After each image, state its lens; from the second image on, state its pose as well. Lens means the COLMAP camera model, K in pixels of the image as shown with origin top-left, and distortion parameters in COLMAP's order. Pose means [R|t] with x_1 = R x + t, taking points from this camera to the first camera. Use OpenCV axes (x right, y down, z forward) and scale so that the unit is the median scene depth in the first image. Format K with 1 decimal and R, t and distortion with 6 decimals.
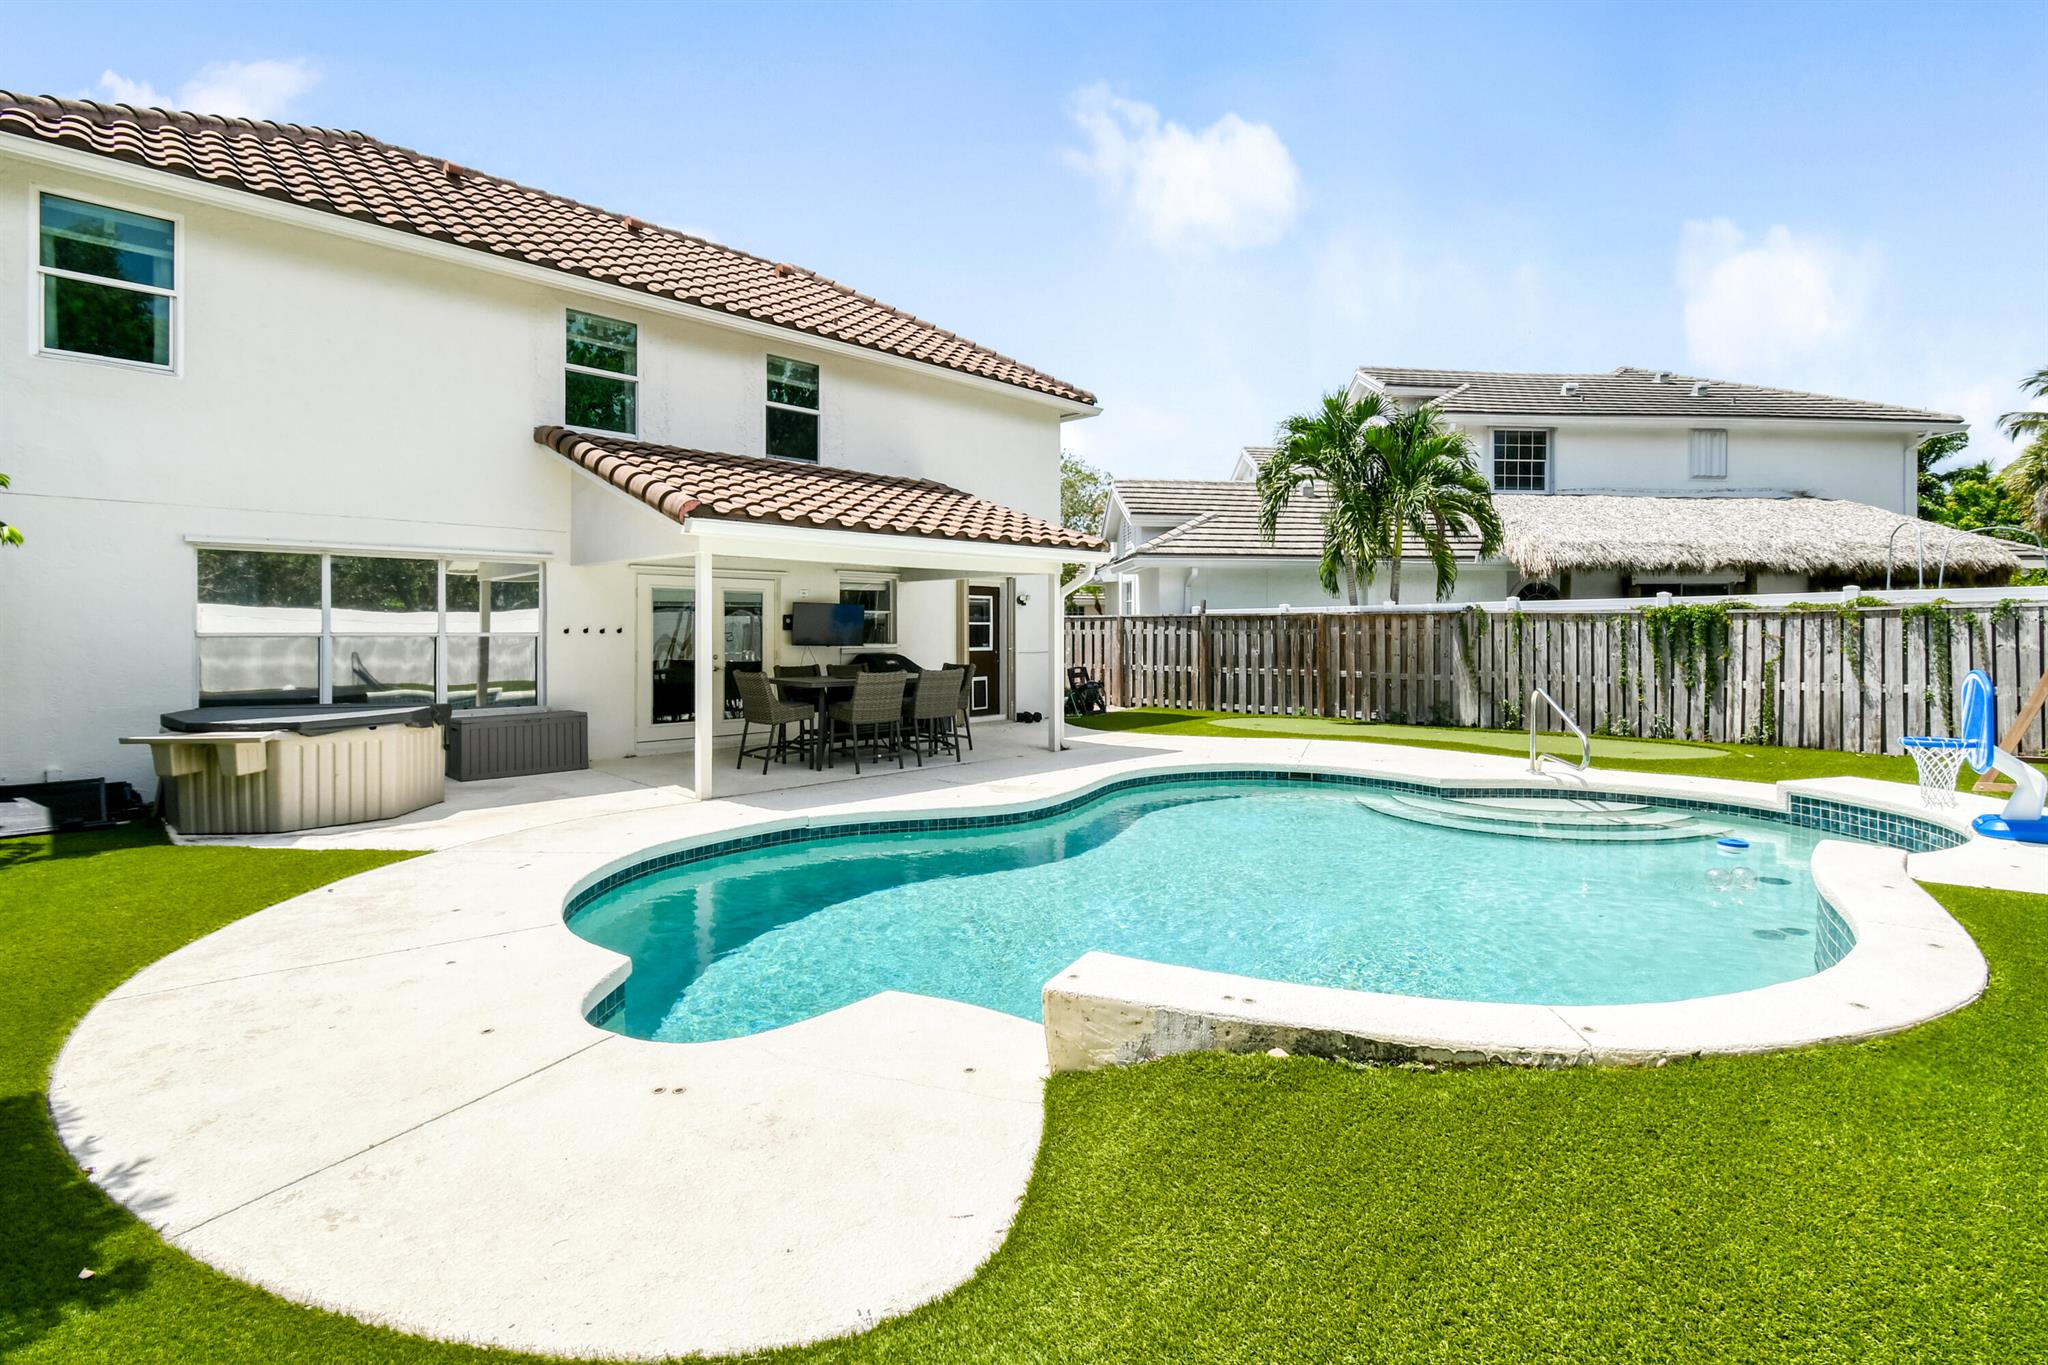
lens RADIAL K [[925.5, 0, 1021.2], [0, 925.5, 626.5], [0, 0, 1]] dist [0.007444, -0.002675]
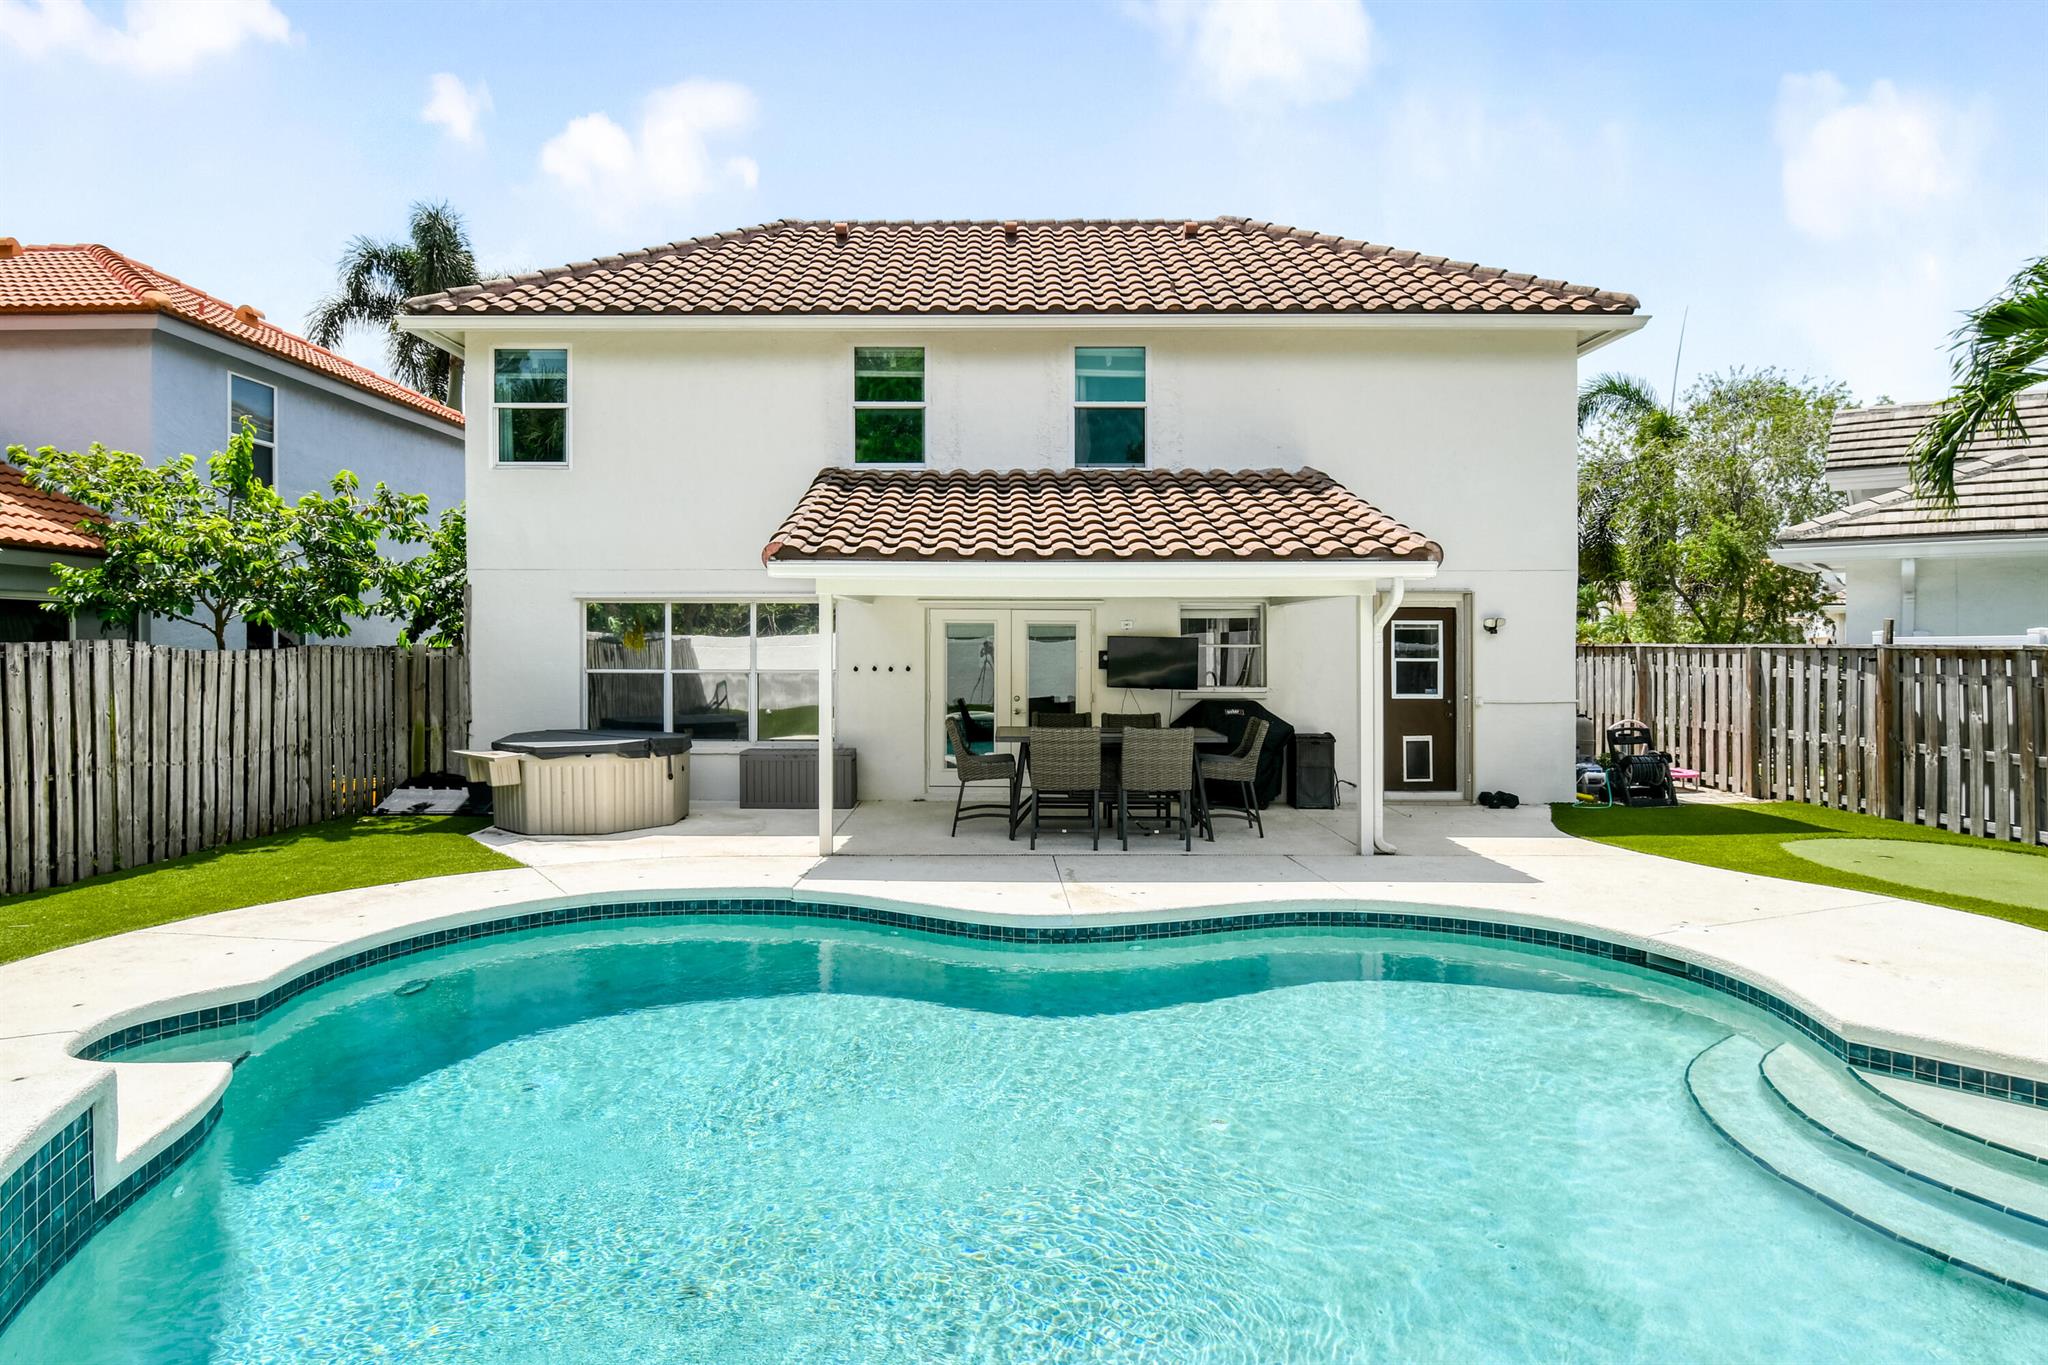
lens RADIAL K [[1095.0, 0, 1001.9], [0, 1095.0, 649.9], [0, 0, 1]] dist [-0.000343, 0.001822]
pose [[0.716124, 0.003914, -0.697962, 0.362131], [-0.000599, 0.999987, 0.004992, -0.017599], [0.697973, -0.003156, 0.716117, 0.210660]]
